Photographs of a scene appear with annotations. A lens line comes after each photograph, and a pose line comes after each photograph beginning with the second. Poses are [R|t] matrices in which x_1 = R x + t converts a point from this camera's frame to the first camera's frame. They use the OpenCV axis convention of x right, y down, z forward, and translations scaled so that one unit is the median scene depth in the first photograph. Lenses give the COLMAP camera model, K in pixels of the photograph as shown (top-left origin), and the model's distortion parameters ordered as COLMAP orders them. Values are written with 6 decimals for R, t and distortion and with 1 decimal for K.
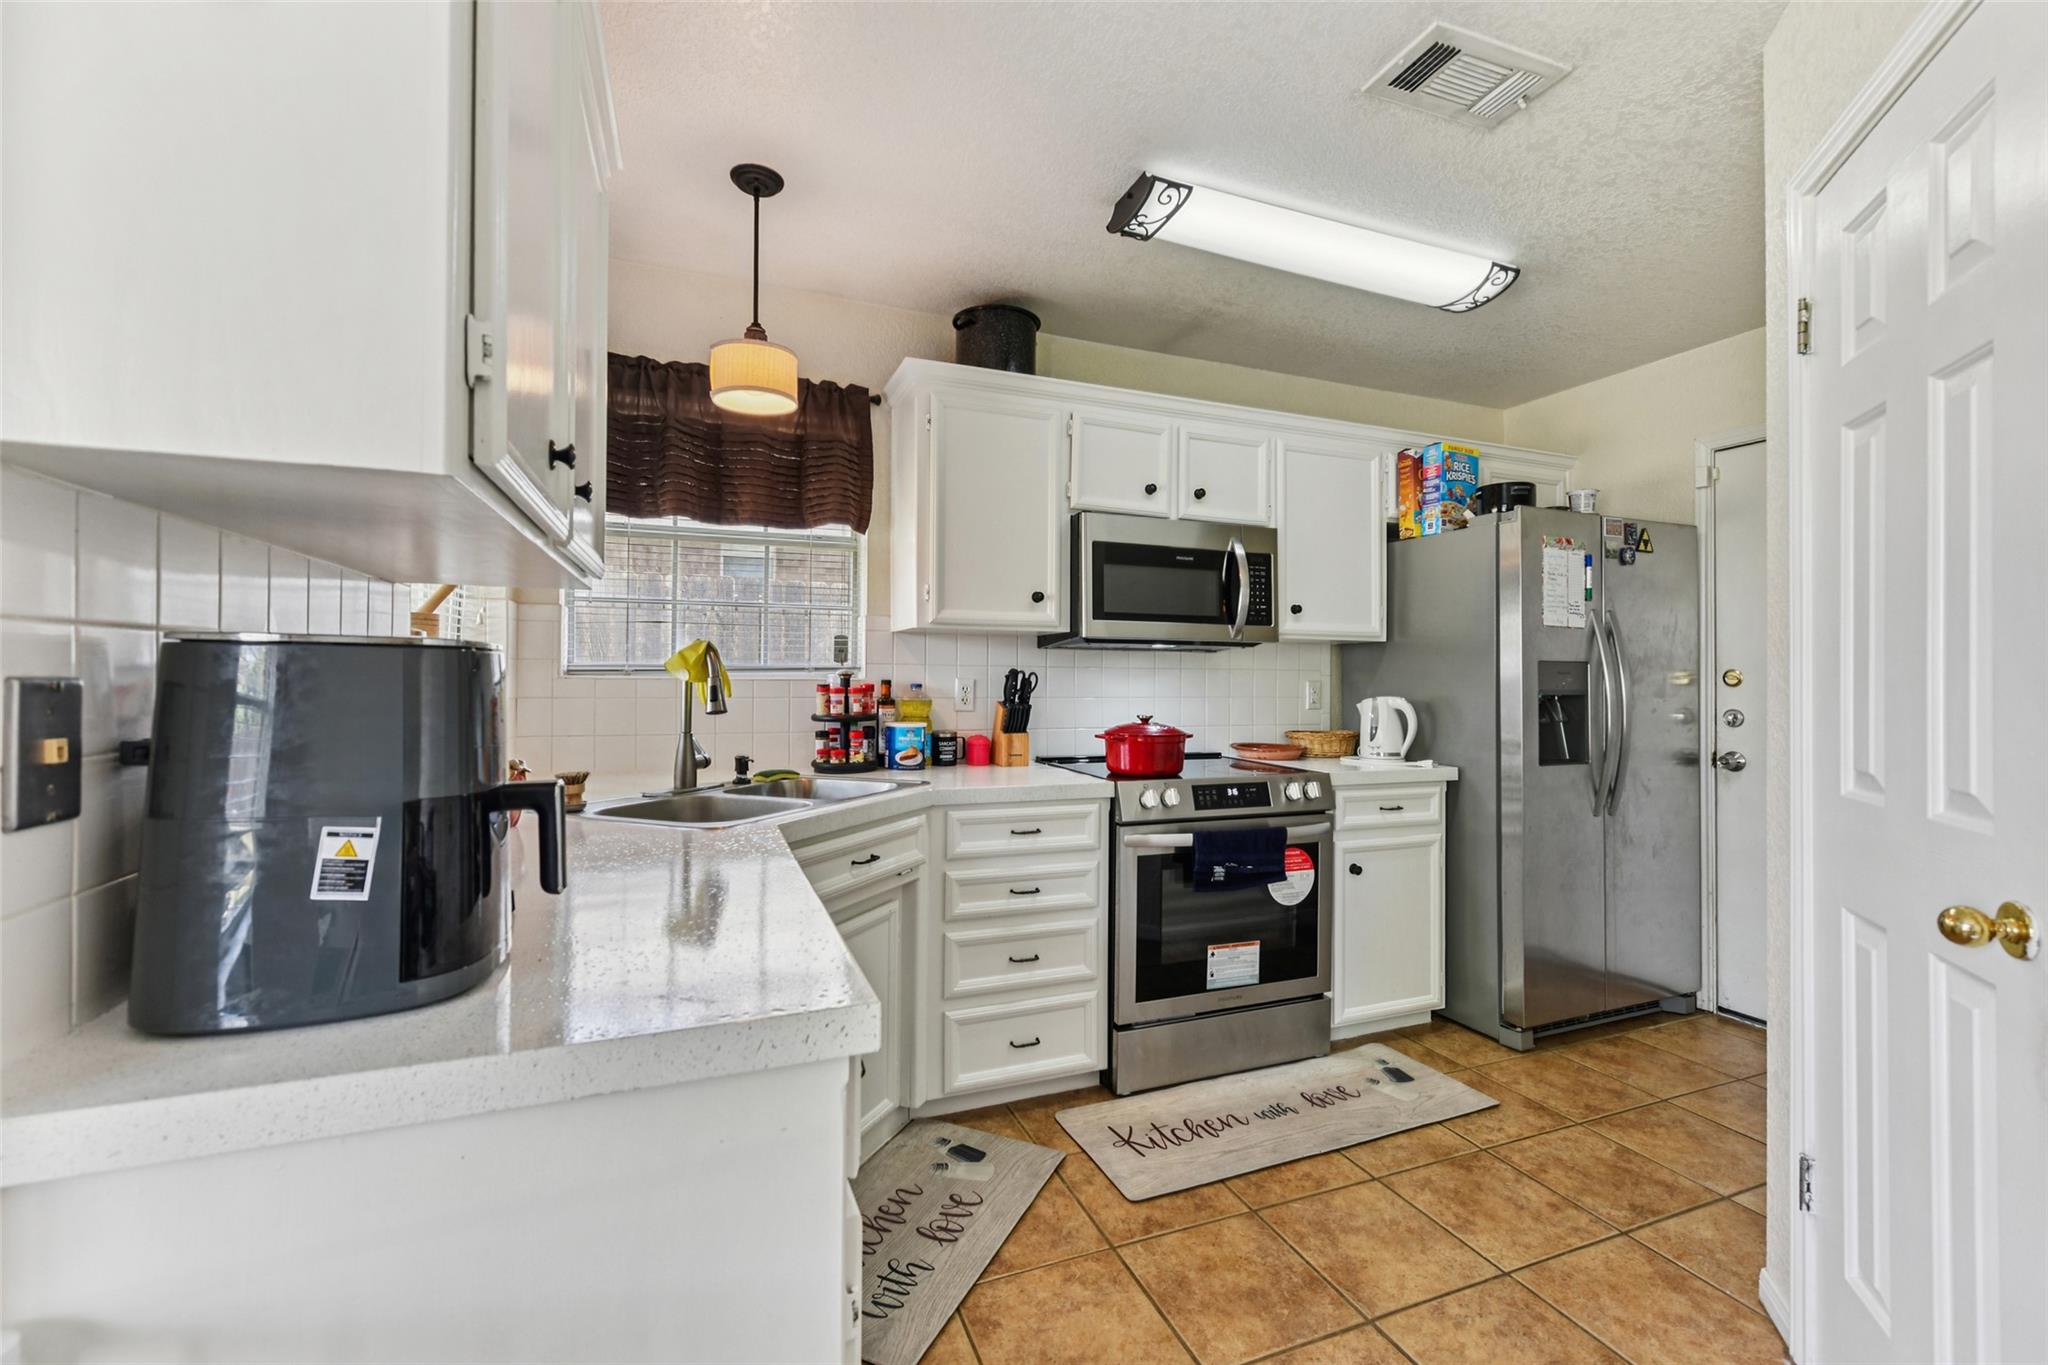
lens RADIAL K [[857.3, 0, 1021.4], [0, 857.3, 662.0], [0, 0, 1]] dist [-0.002370, -0.000160]
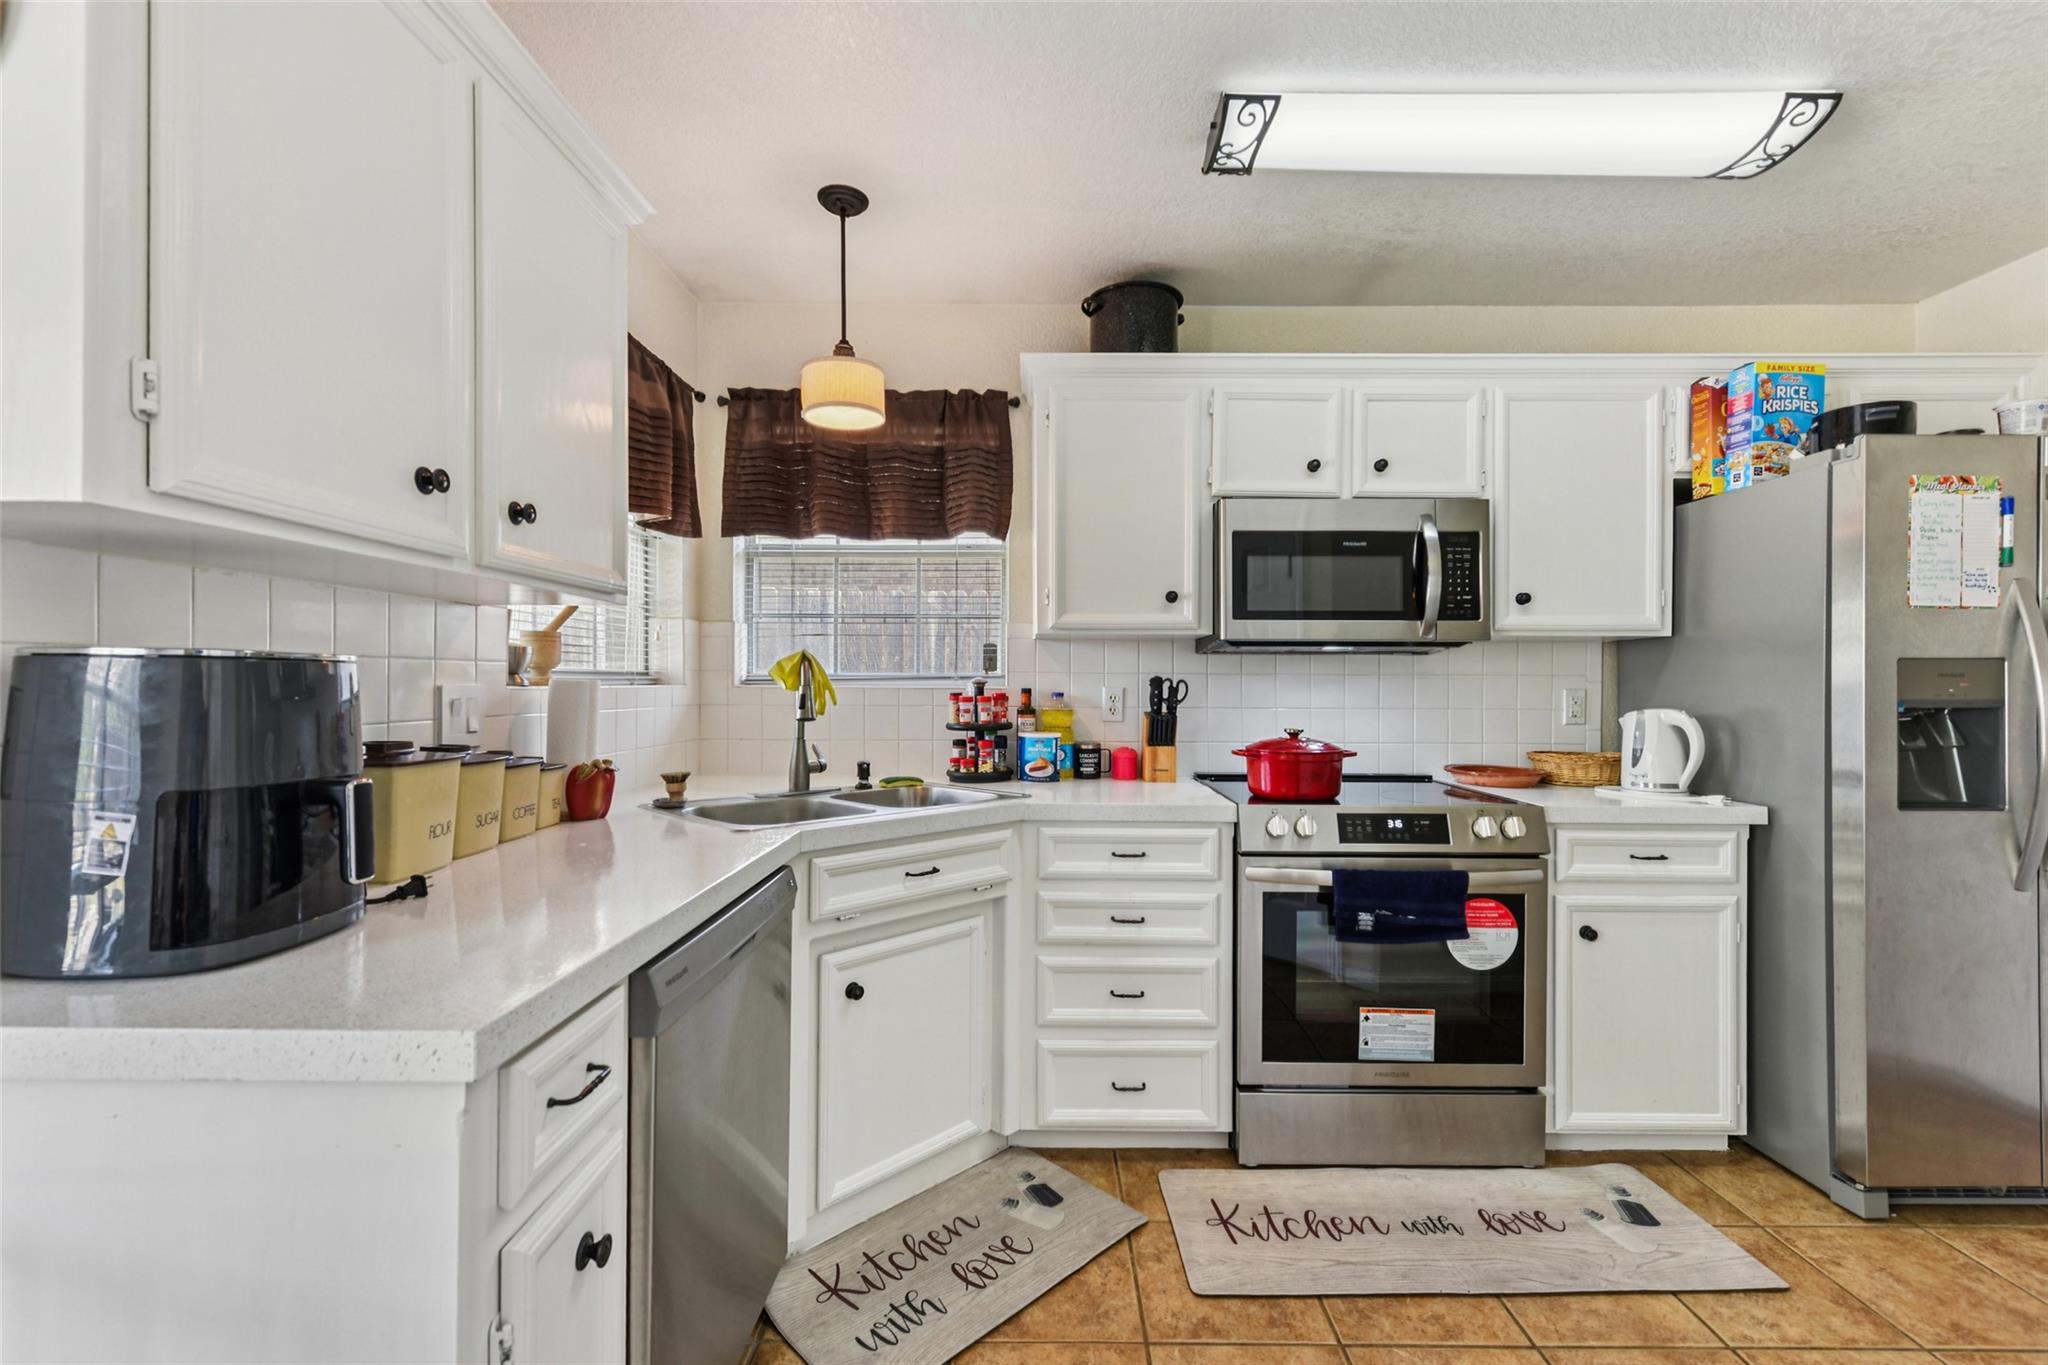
lens RADIAL K [[853.0, 0, 1025.3], [0, 853.0, 675.8], [0, 0, 1]] dist [-0.000700, -0.000529]
pose [[0.927637, -0.009073, -0.373374, 0.213797], [0.010390, 0.999945, 0.001515, 0.005080], [0.373340, -0.005285, 0.927680, 0.105825]]
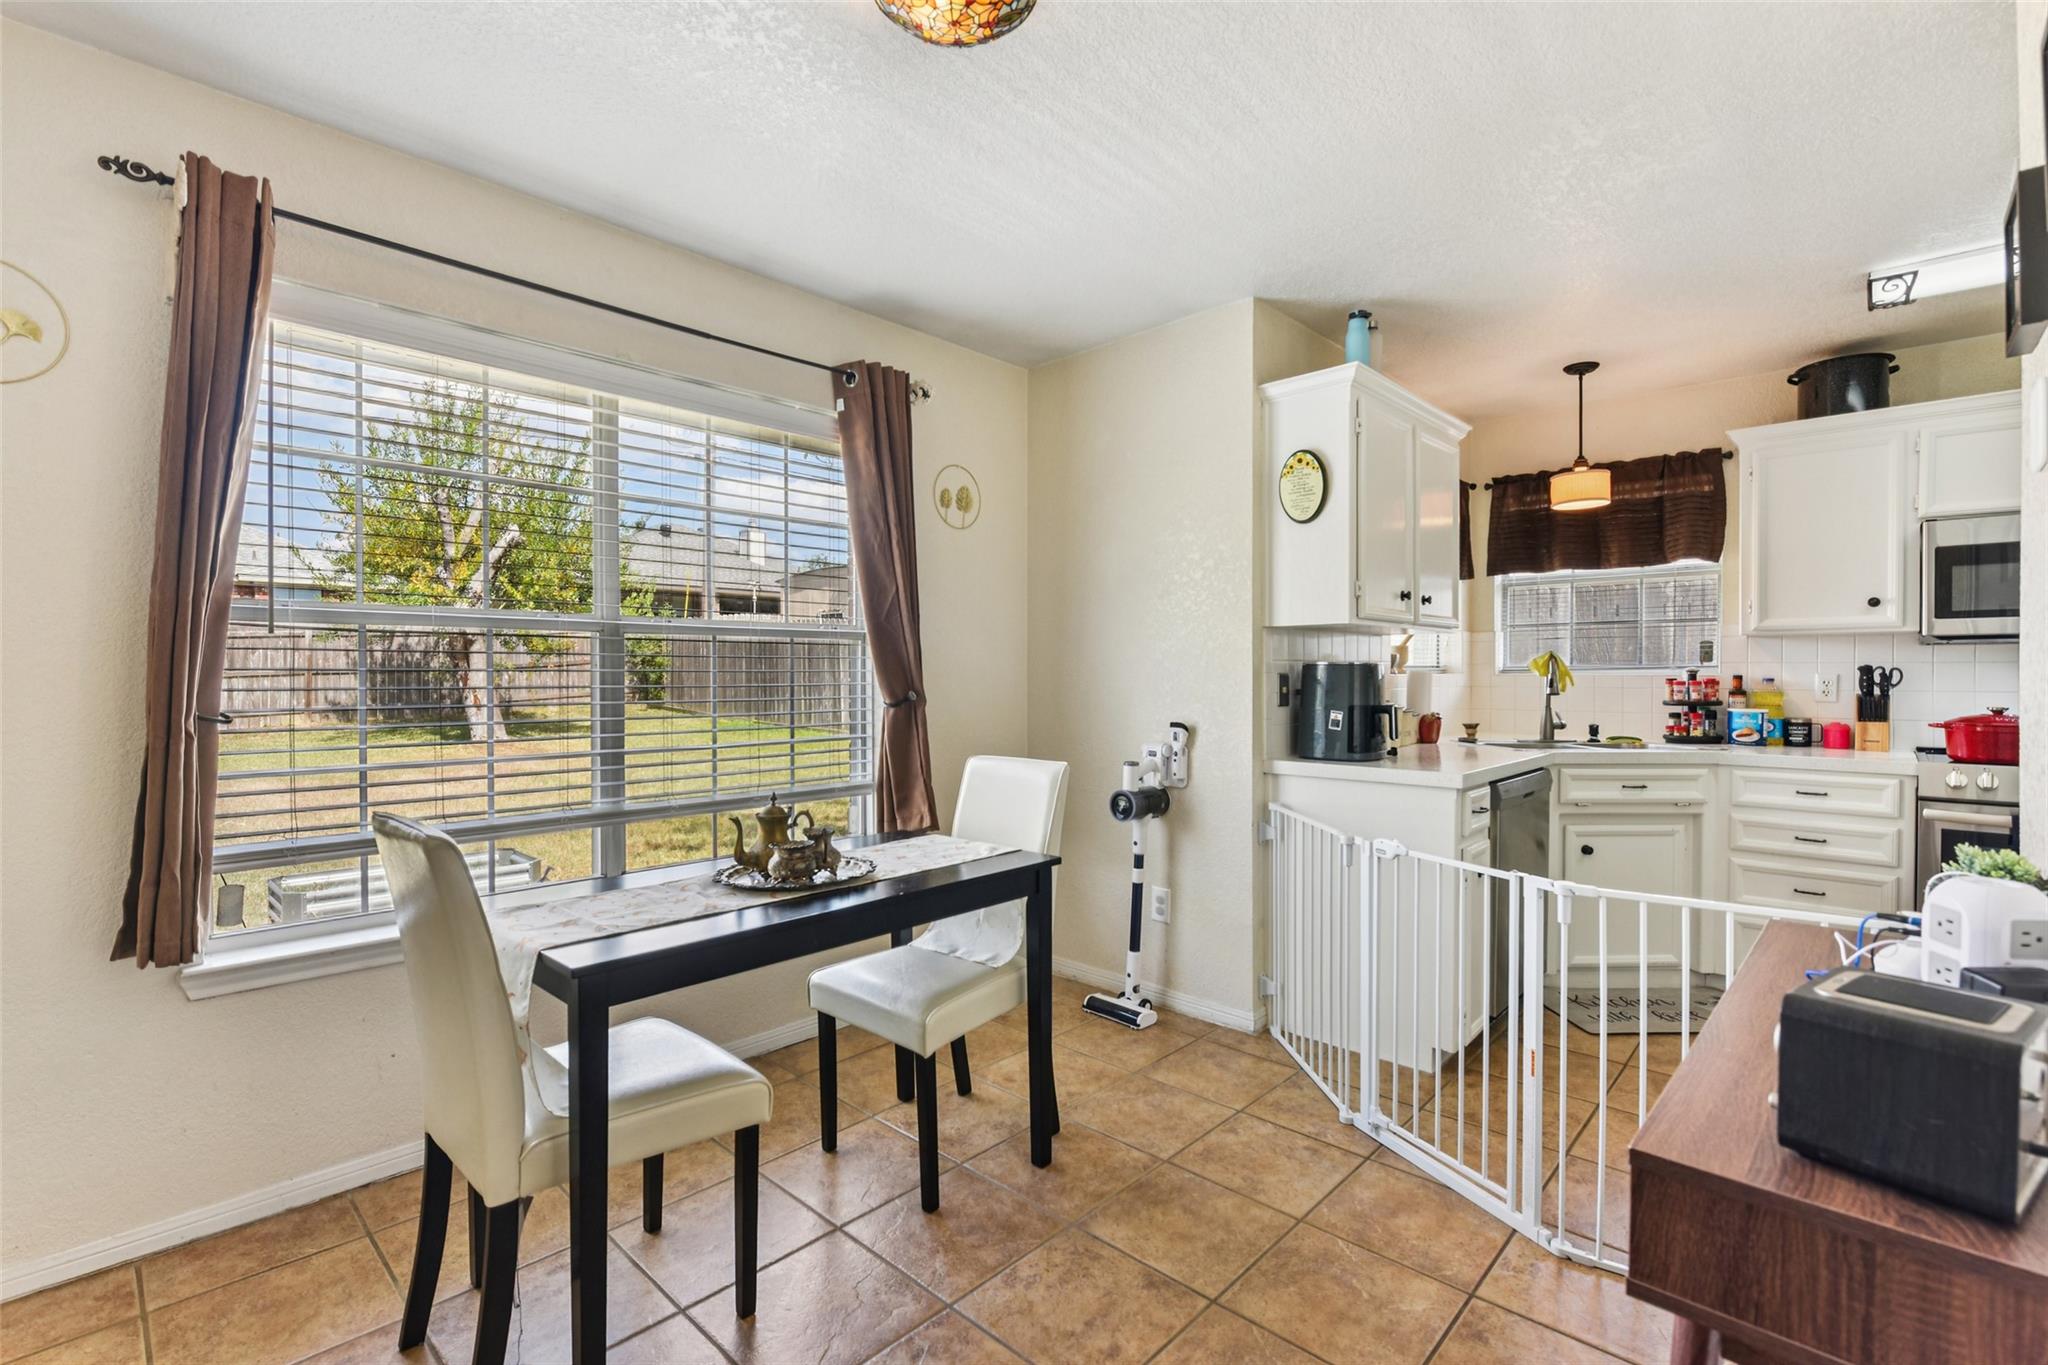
lens RADIAL K [[910.3, 0, 1048.2], [0, 910.3, 684.2], [0, 0, 1]] dist [0.002573, 0.000123]
pose [[0.440571, 0.001773, -0.897716, 0.635124], [0.017977, 0.999780, 0.010797, 0.001124], [0.897538, -0.020895, 0.440442, -0.536534]]
